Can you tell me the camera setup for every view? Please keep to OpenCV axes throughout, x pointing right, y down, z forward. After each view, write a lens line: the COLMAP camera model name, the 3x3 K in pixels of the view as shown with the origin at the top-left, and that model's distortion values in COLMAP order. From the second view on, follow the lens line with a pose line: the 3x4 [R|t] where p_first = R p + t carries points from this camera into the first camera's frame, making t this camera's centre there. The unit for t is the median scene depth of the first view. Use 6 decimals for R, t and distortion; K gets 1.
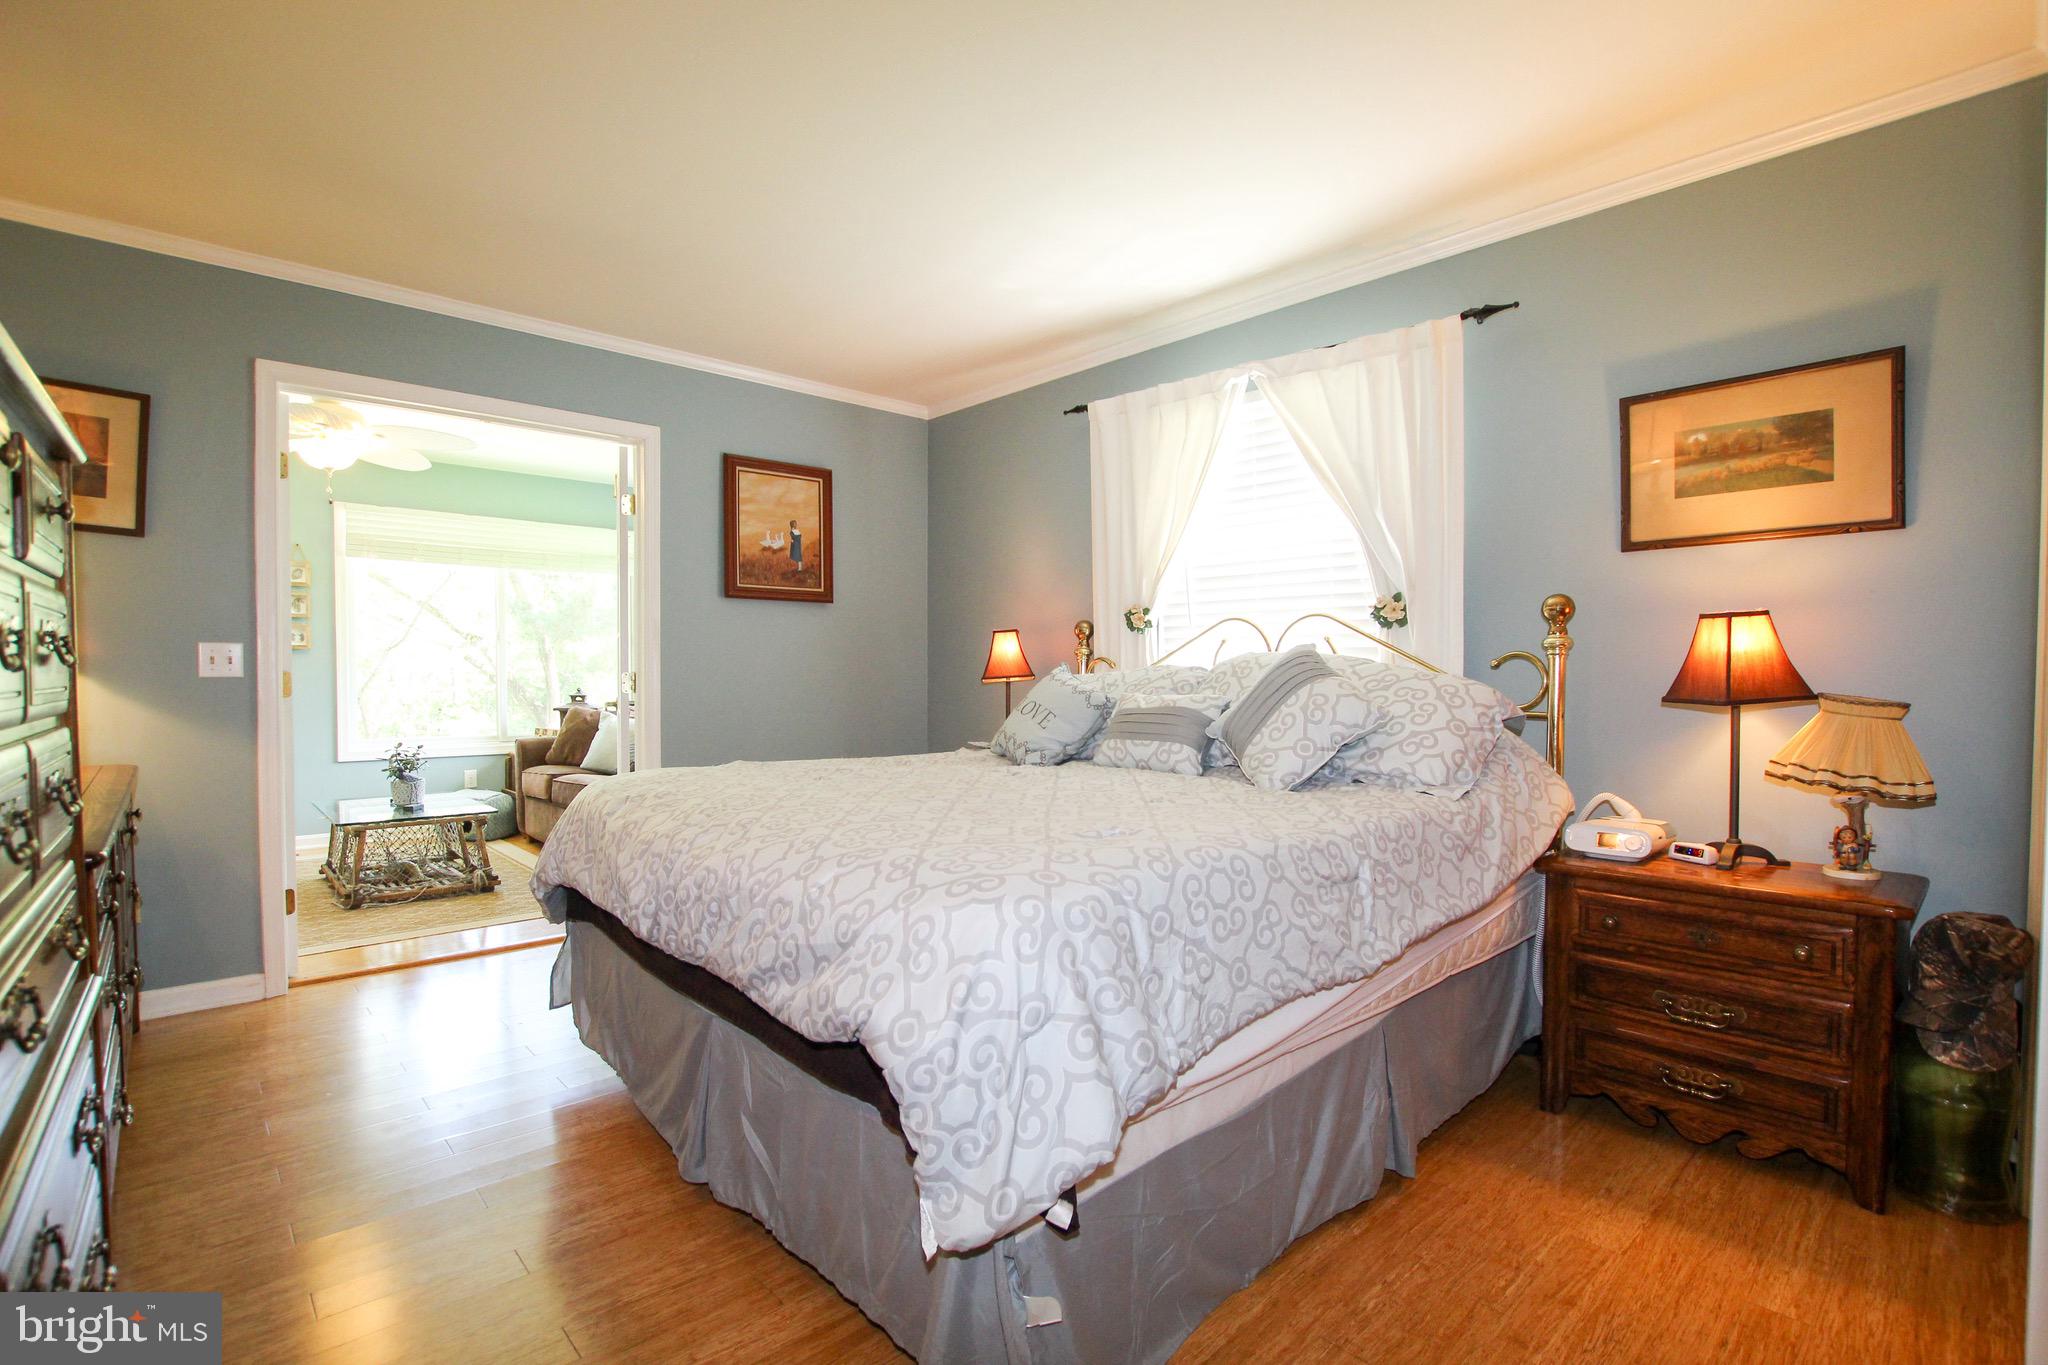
lens RADIAL K [[969.5, 0, 1027.1], [0, 969.5, 690.0], [0, 0, 1]] dist [-0.034826, 0.005758]
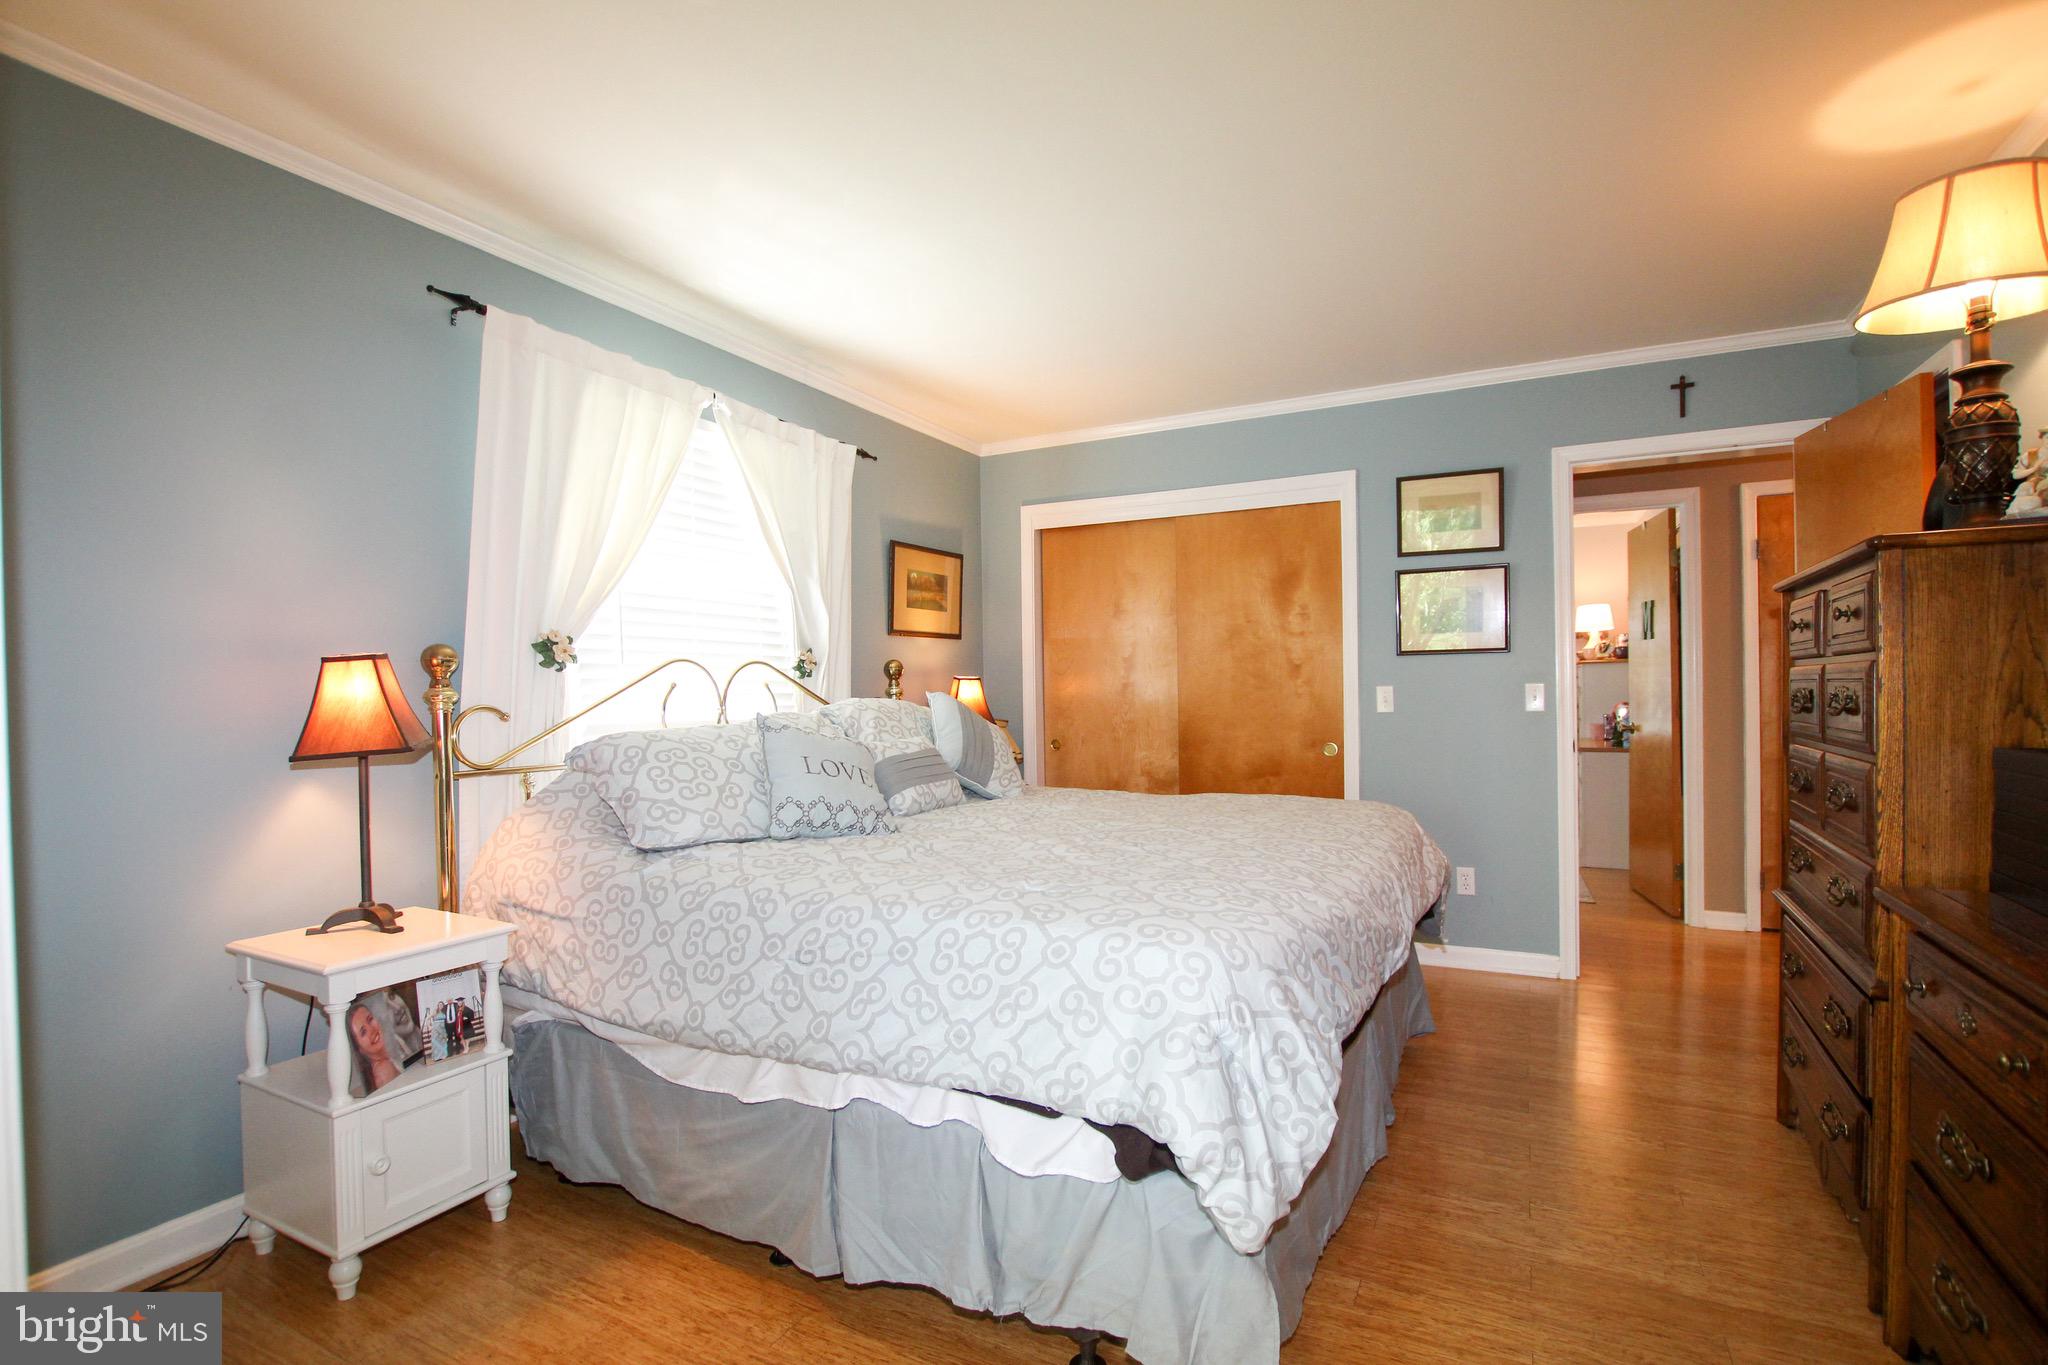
lens RADIAL K [[969.5, 0, 1027.1], [0, 969.5, 690.0], [0, 0, 1]] dist [-0.034826, 0.005758]
pose [[-0.358846, 0.004442, 0.933386, -0.911224], [0.034565, 0.999366, 0.008533, -0.054604], [-0.932757, 0.035324, -0.358772, 1.281092]]
